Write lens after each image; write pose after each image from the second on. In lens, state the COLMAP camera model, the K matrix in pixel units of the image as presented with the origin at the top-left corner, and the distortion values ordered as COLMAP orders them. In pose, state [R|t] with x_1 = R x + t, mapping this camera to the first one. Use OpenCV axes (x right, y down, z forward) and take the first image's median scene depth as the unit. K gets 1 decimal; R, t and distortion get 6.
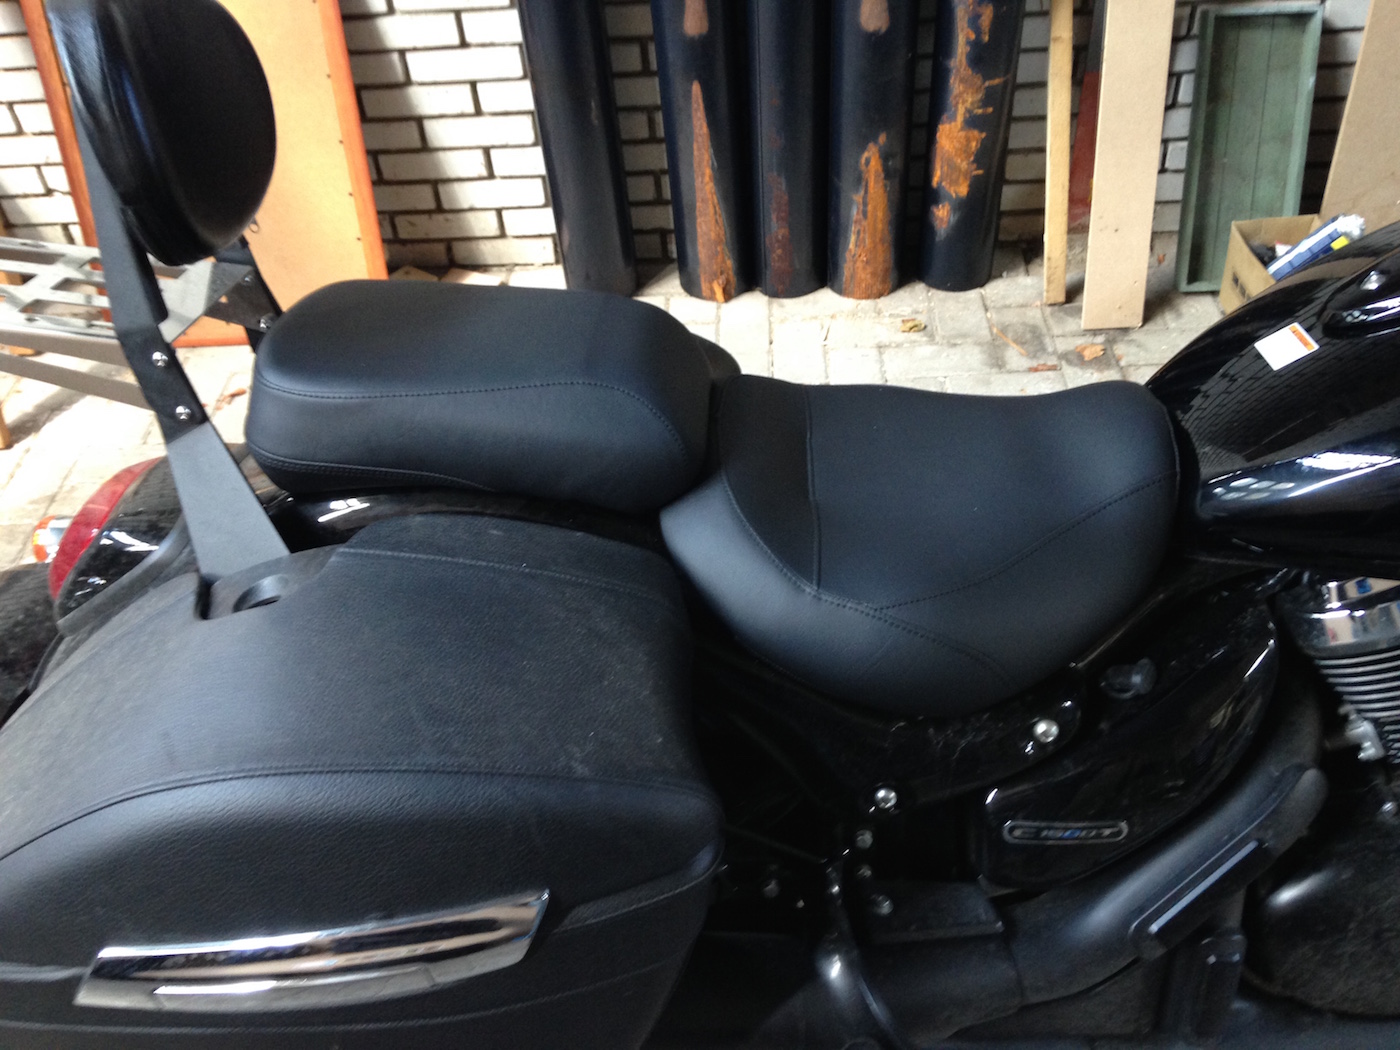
lens RADIAL K [[1331.9, 0, 701.3], [0, 1331.9, 524.7], [0, 0, 1]] dist [0.015212, 0.000000]
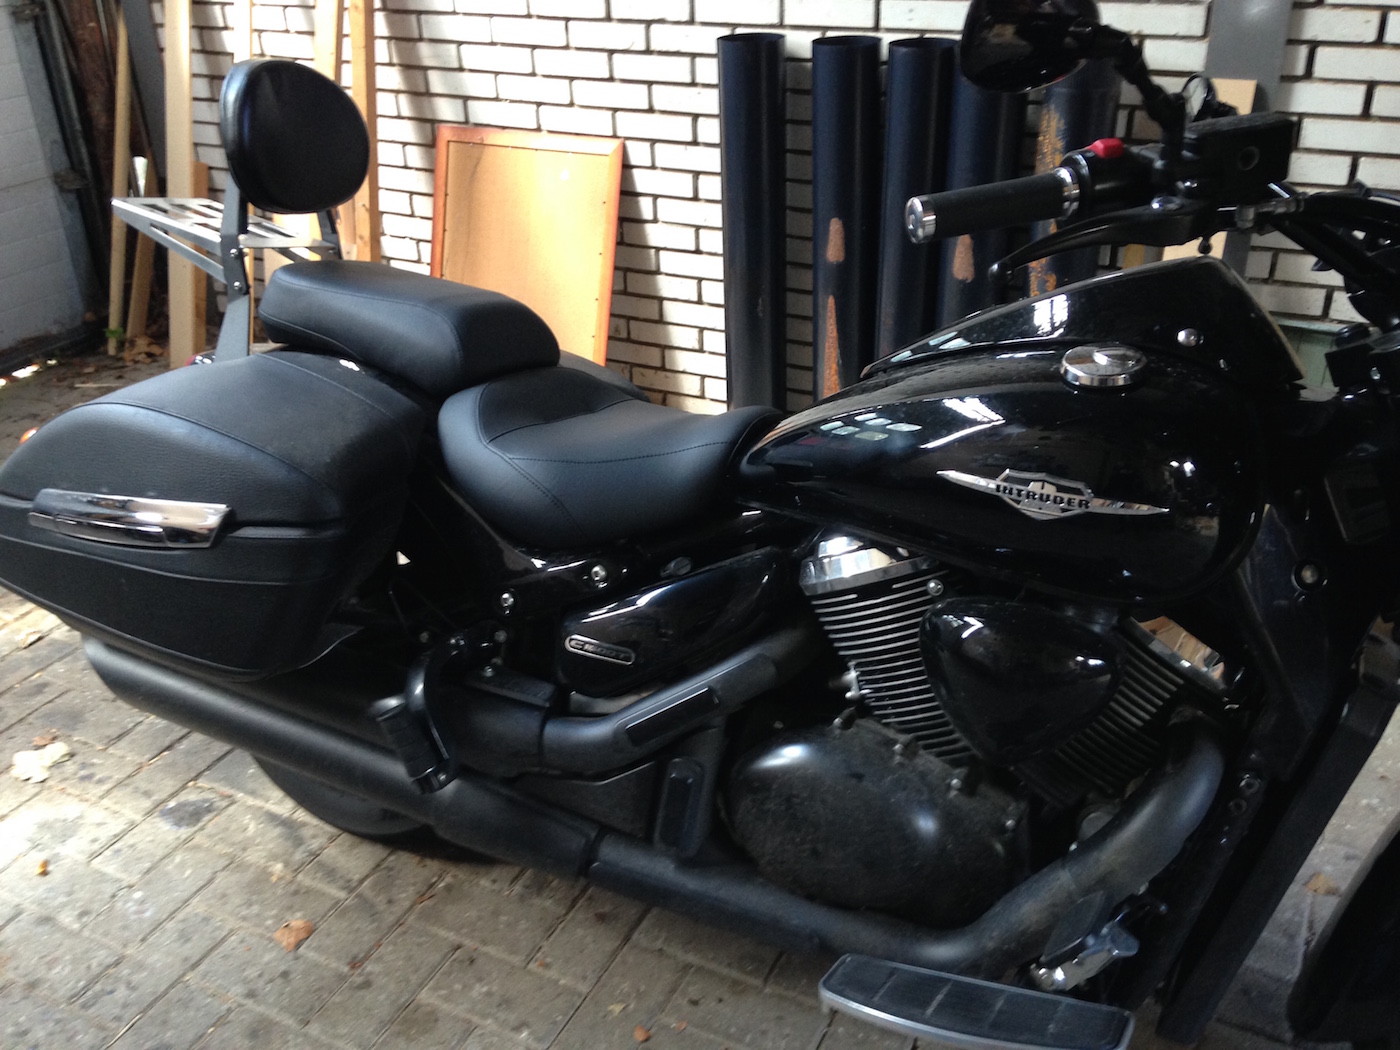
lens RADIAL K [[1331.9, 0, 698.1], [0, 1331.9, 524.5], [0, 0, 1]] dist [0.015212, 0.000000]
pose [[0.892784, 0.231789, -0.386278, 0.414192], [-0.320725, 0.929185, -0.183712, 0.153100], [0.316341, 0.287904, 0.903902, -0.158915]]
